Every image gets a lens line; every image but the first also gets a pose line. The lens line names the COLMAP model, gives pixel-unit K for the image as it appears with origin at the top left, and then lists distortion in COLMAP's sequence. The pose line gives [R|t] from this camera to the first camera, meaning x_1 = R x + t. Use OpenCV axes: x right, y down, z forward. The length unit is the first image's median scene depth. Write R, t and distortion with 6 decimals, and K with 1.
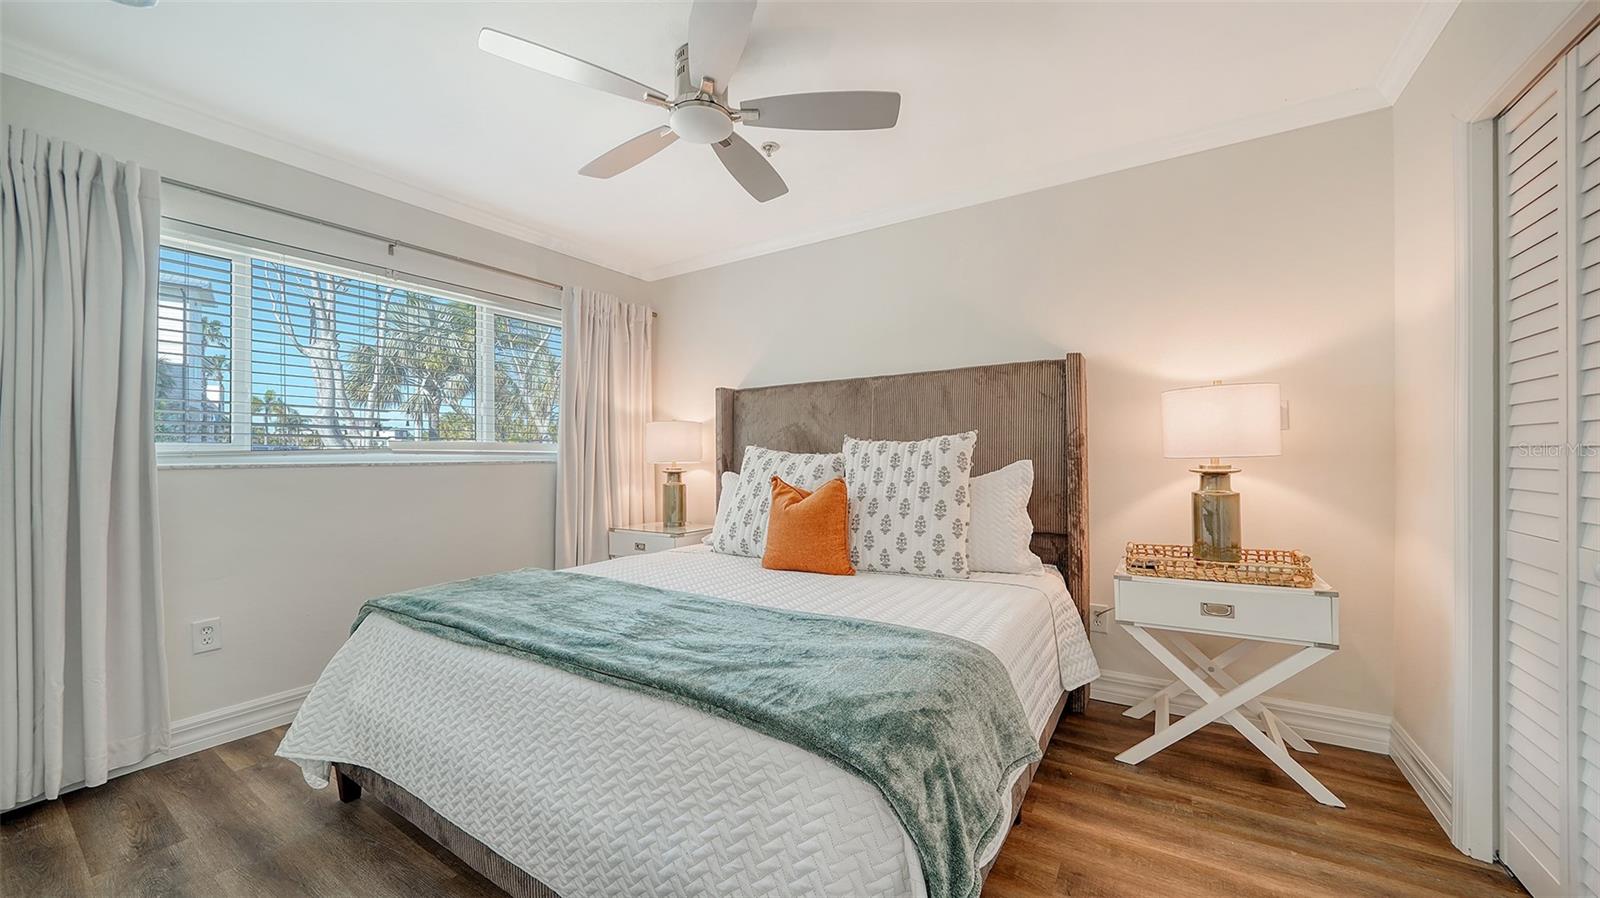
lens RADIAL K [[567.7, 0, 797.9], [0, 567.7, 449.0], [0, 0, 1]] dist [-0.020347, 0.000423]
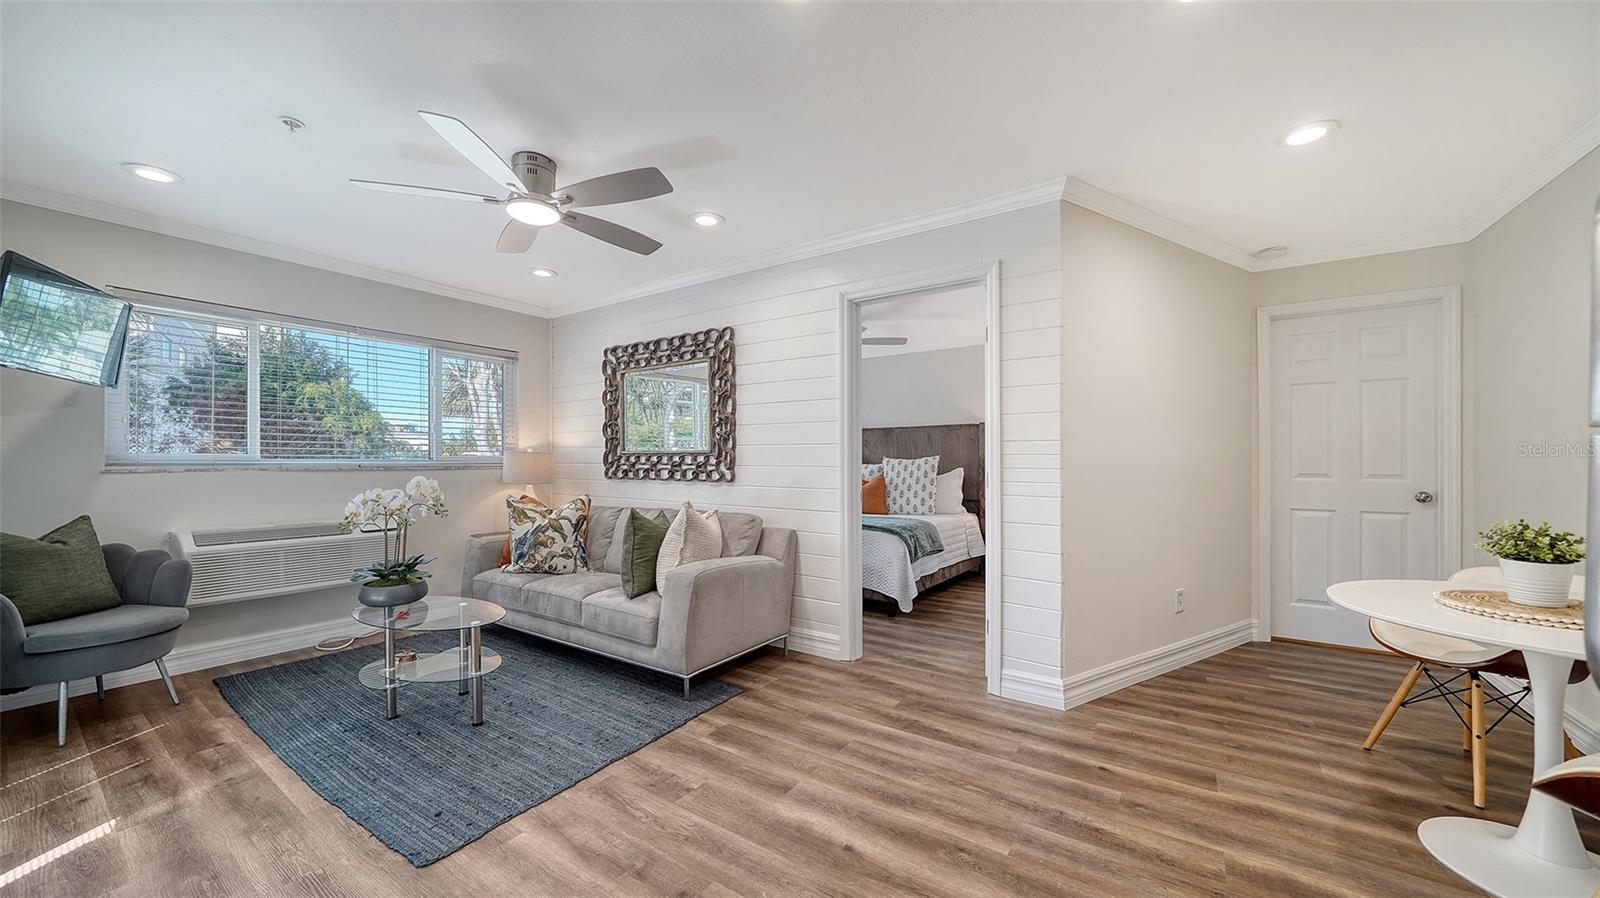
lens RADIAL K [[567.7, 0, 798.3], [0, 567.7, 450.1], [0, 0, 1]] dist [-0.020347, 0.000423]
pose [[0.999631, 0.006444, -0.026396, -0.219473], [-0.006581, 0.999965, -0.005114, -0.038559], [0.026362, 0.005286, 0.999638, -1.411955]]
